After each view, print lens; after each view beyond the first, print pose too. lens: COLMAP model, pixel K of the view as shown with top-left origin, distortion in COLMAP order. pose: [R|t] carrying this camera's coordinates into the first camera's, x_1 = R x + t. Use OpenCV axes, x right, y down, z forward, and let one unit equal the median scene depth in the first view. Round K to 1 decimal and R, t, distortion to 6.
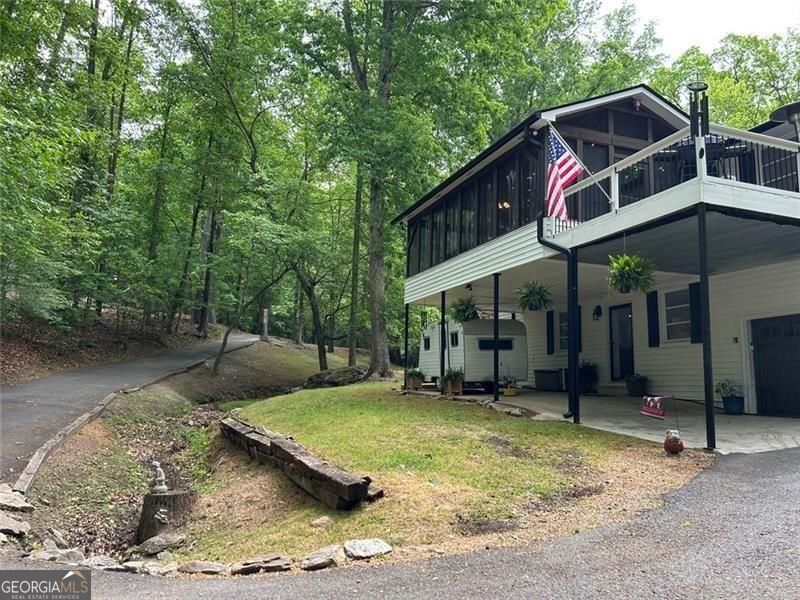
lens RADIAL K [[599.3, 0, 392.0], [0, 599.3, 304.6], [0, 0, 1]] dist [0.062151, -0.072460]
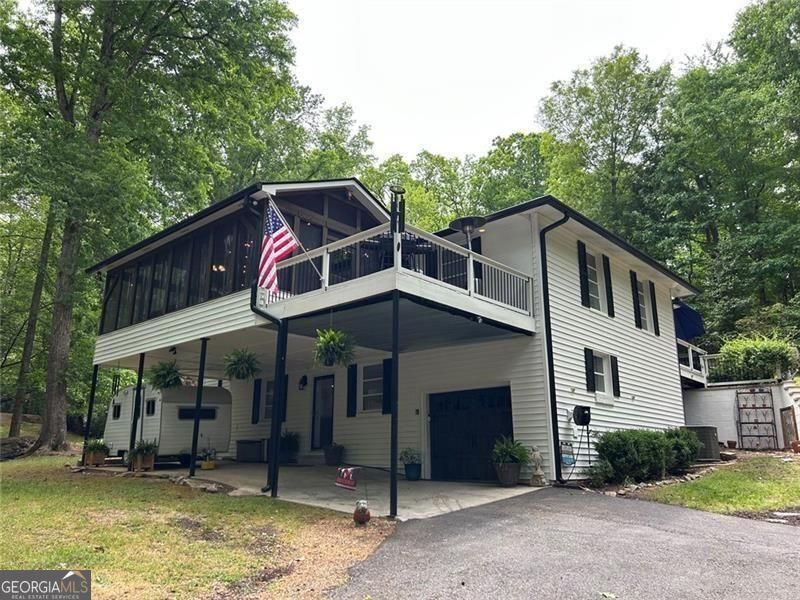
lens RADIAL K [[598.8, 0, 400.0], [0, 598.8, 300.0], [0, 0, 1]] dist [0.084954, -0.115905]
pose [[0.884030, 0.099563, 0.456703, 0.004193], [-0.046163, 0.990872, -0.126657, -0.004112], [-0.465144, 0.090886, 0.880557, 0.006972]]
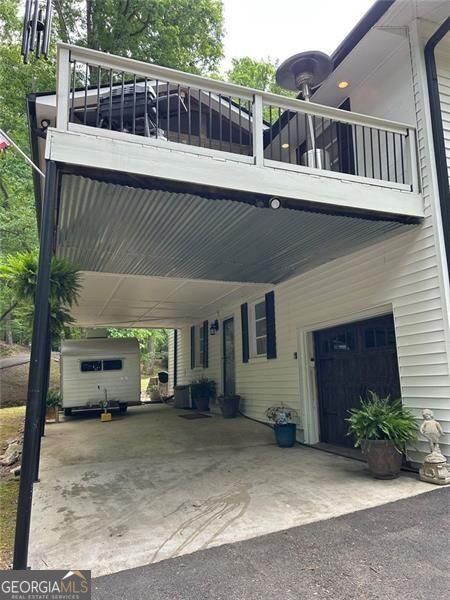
lens RADIAL K [[449.1, 0, 225.0], [0, 449.1, 300.0], [0, 0, 1]] dist [0.084954, -0.115905]
pose [[0.999063, -0.035244, 0.025108, 0.365969], [0.036421, 0.998179, -0.048076, 0.004820], [-0.023368, 0.048945, 0.998528, 0.282674]]
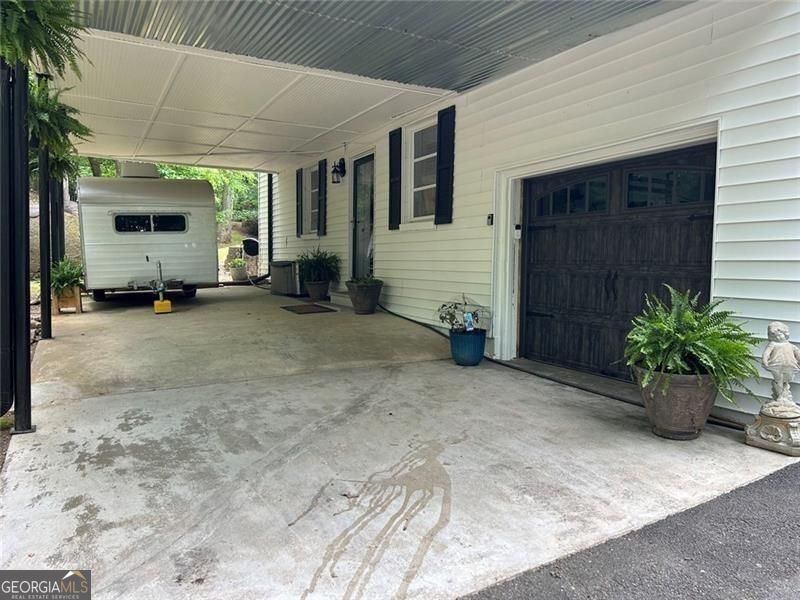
lens RADIAL K [[598.8, 0, 400.0], [0, 598.8, 300.0], [0, 0, 1]] dist [0.084954, -0.115905]
pose [[0.990412, -0.014713, 0.137360, 0.339172], [-0.013505, 0.979238, 0.202266, 0.018934], [-0.137484, -0.202181, 0.969650, 0.404103]]
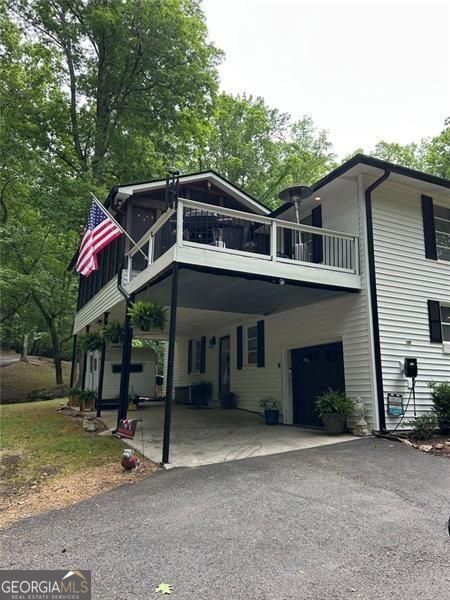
lens RADIAL K [[449.1, 0, 225.0], [0, 449.1, 300.0], [0, 0, 1]] dist [0.084954, -0.115905]
pose [[0.993194, 0.009432, 0.116093, 0.272809], [-0.001730, 0.997801, -0.066266, -0.014131], [-0.116463, 0.065614, 0.991025, 0.033773]]
